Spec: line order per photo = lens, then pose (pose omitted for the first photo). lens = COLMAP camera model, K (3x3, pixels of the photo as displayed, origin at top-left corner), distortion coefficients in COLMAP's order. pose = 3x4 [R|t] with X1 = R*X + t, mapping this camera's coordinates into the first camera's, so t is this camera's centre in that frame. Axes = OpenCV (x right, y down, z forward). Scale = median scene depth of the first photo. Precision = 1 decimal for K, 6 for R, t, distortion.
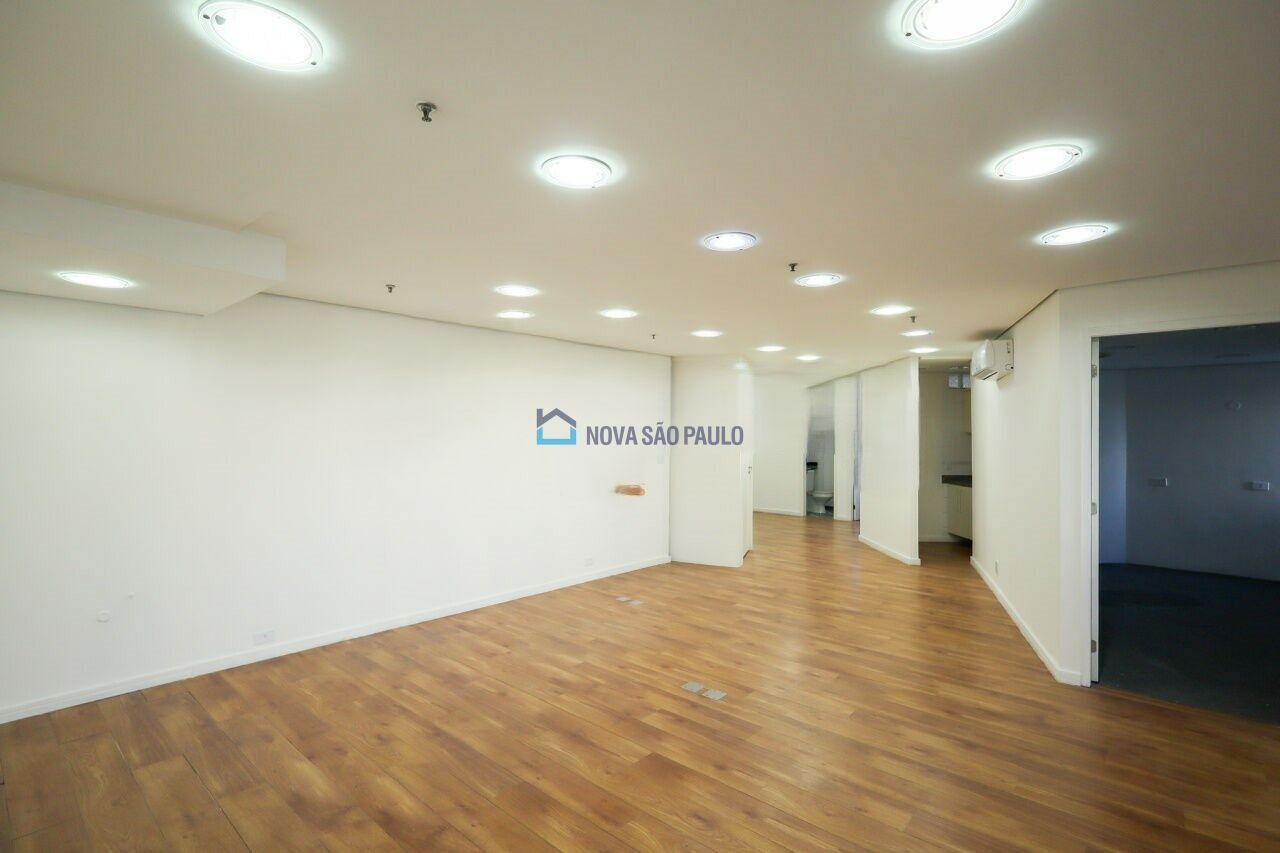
lens RADIAL K [[597.3, 0, 643.2], [0, 597.3, 428.5], [0, 0, 1]] dist [0.002595, -0.000225]
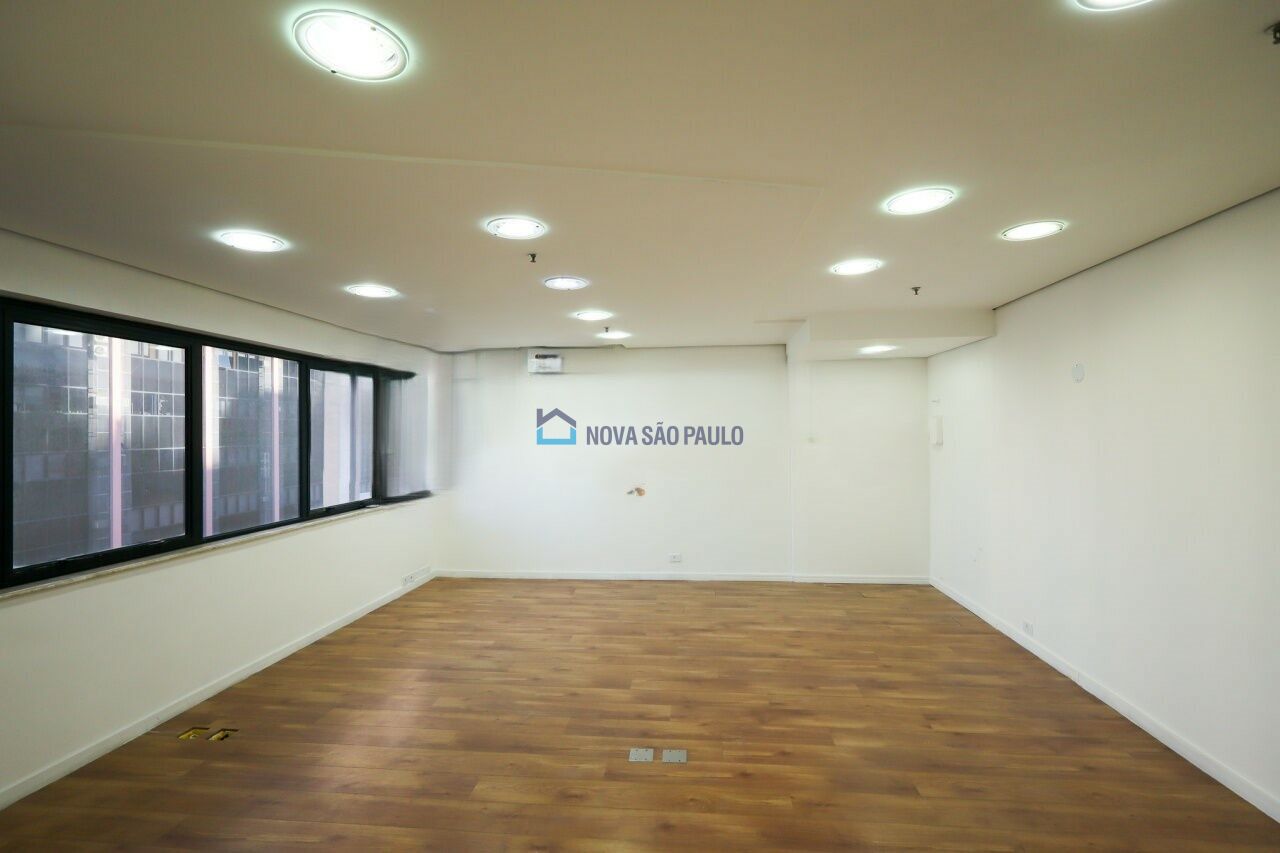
lens RADIAL K [[597.3, 0, 642.5], [0, 597.3, 428.0], [0, 0, 1]] dist [0.002595, -0.000225]
pose [[-0.813084, -0.000689, -0.582146, 0.564105], [0.012653, 0.999742, -0.018855, 0.014736], [0.582009, -0.022696, -0.812866, 1.593449]]
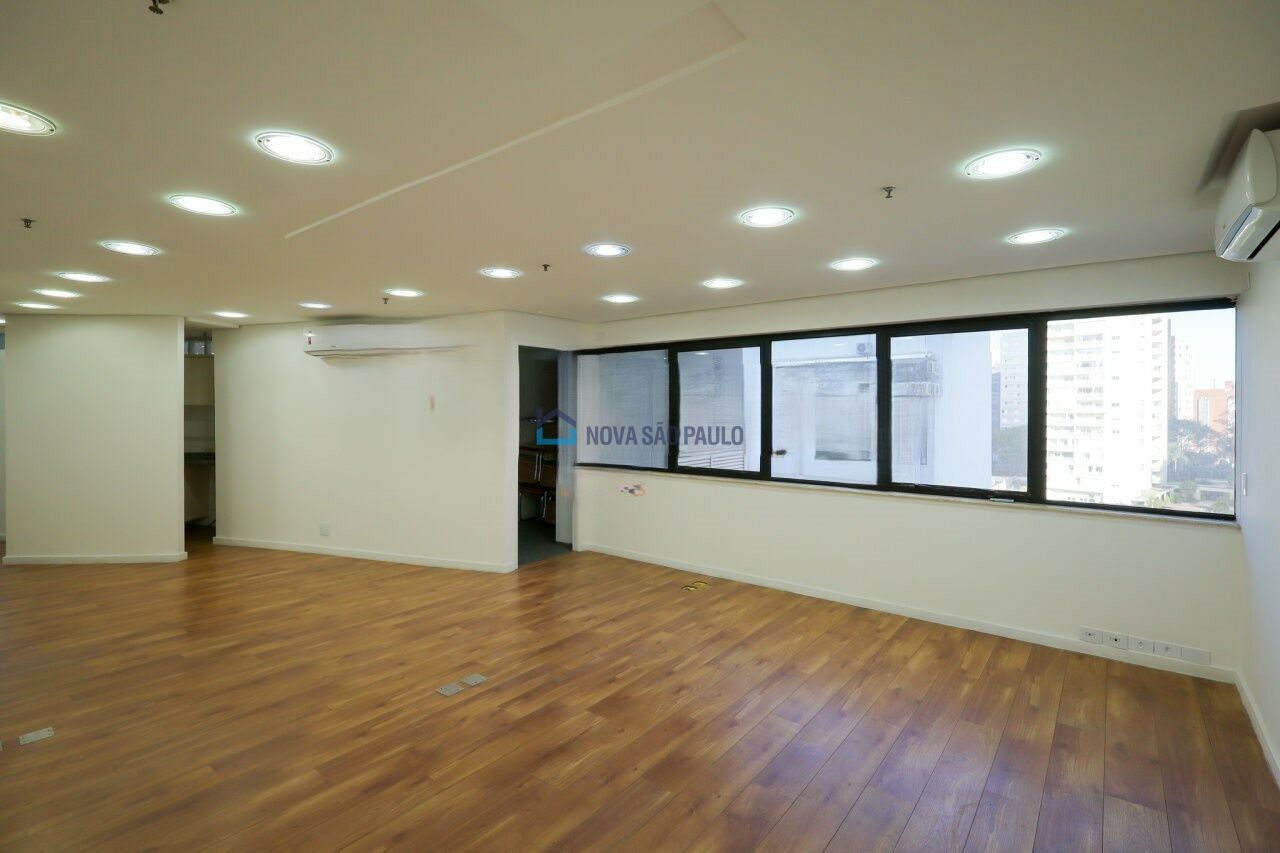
lens RADIAL K [[597.3, 0, 632.3], [0, 597.3, 415.7], [0, 0, 1]] dist [0.002595, -0.000225]
pose [[-0.042908, -0.015864, 0.998953, -0.804835], [-0.009676, 0.999834, 0.015462, 0.003963], [-0.999032, -0.009002, -0.043054, 0.754145]]
